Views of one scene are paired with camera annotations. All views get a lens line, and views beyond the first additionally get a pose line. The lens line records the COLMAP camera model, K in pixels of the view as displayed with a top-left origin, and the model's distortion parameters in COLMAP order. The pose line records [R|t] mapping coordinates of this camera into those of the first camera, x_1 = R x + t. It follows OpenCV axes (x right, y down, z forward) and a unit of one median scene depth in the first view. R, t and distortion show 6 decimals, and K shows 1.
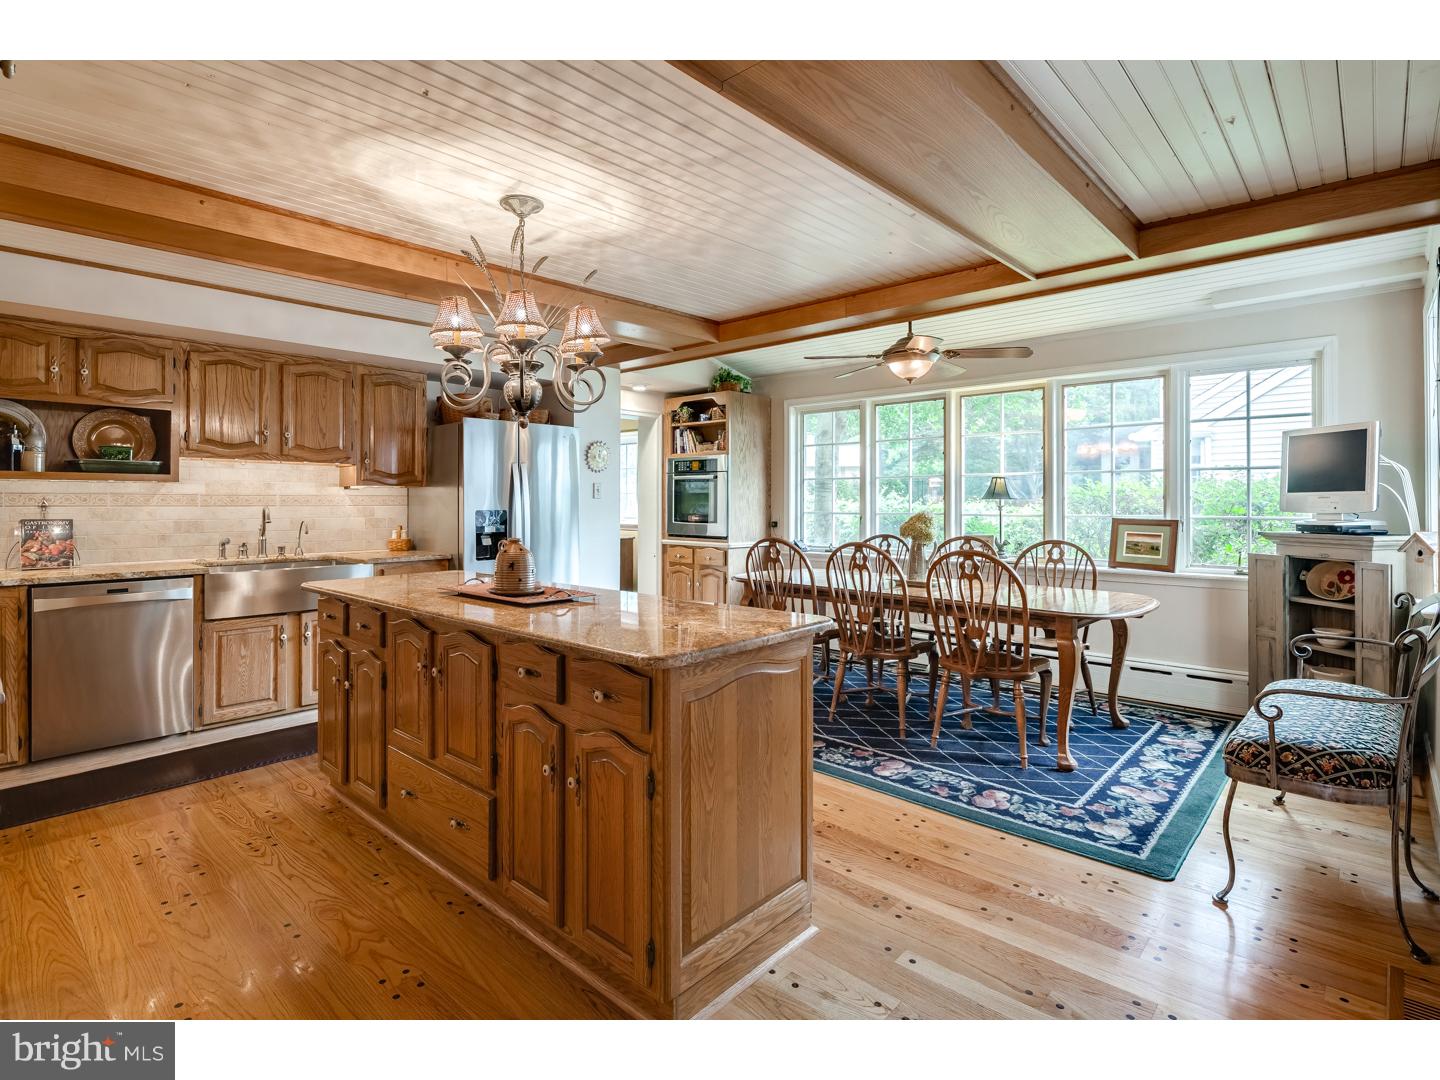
lens RADIAL K [[693.9, 0, 690.7], [0, 693.9, 498.5], [0, 0, 1]] dist [0.002435, -0.002336]
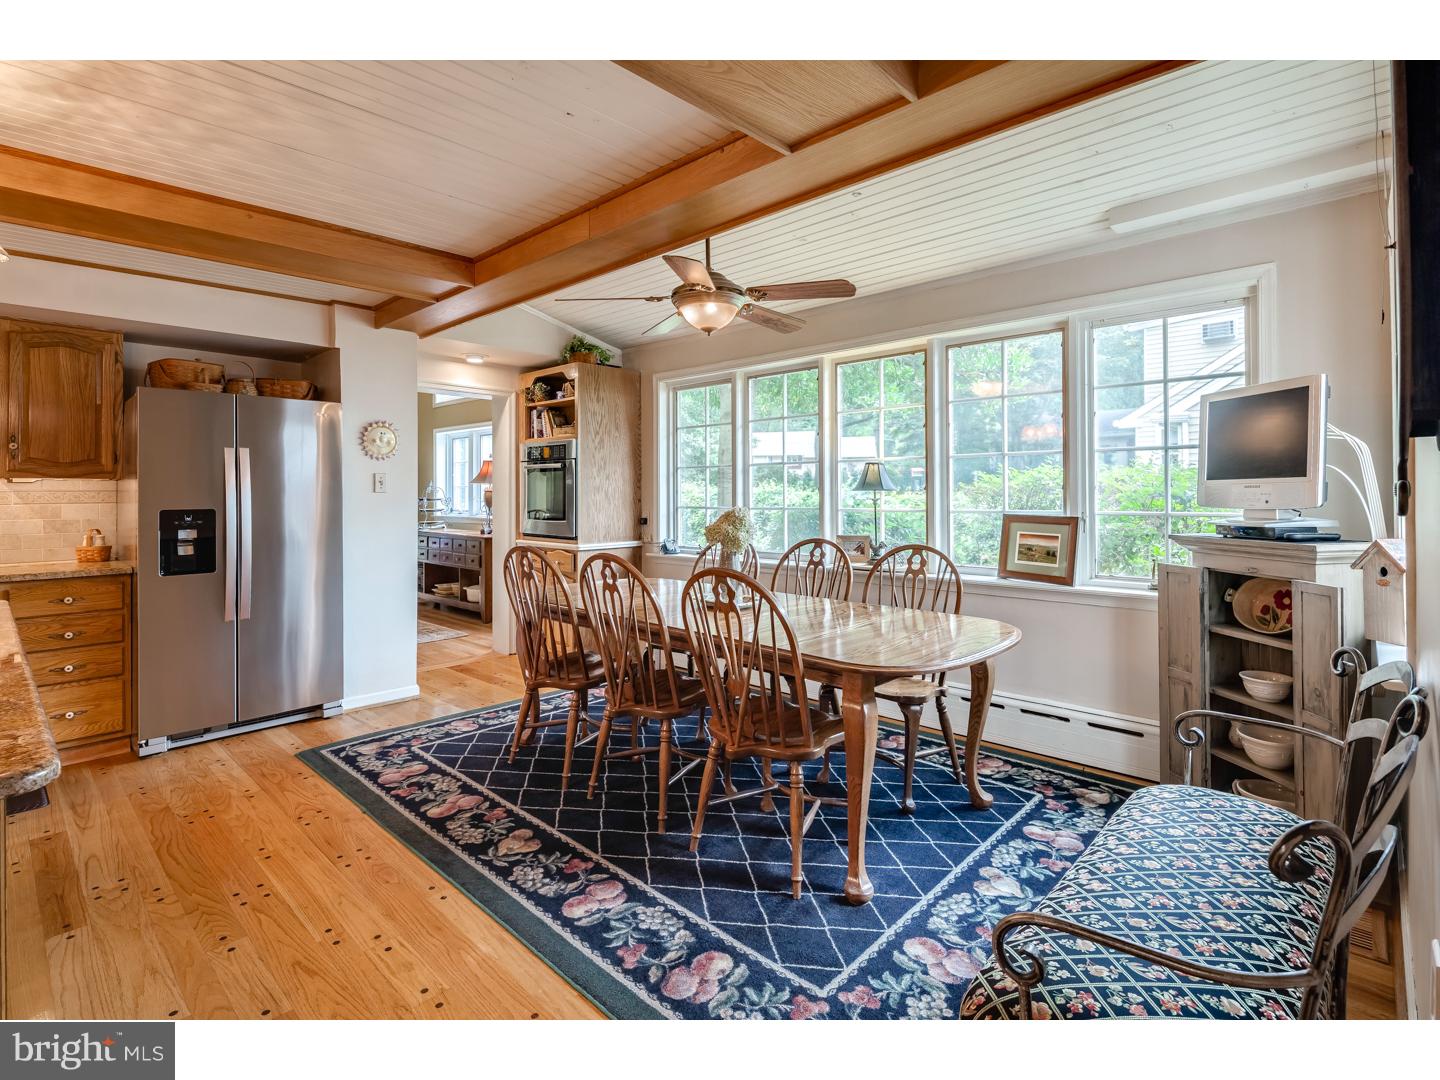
lens RADIAL K [[693.9, 0, 691.1], [0, 693.9, 488.7], [0, 0, 1]] dist [0.002435, -0.002336]
pose [[0.999961, -0.005896, 0.006554, 0.307283], [0.005902, 0.999982, -0.000902, -0.002010], [-0.006549, 0.000940, 0.999978, 0.272580]]
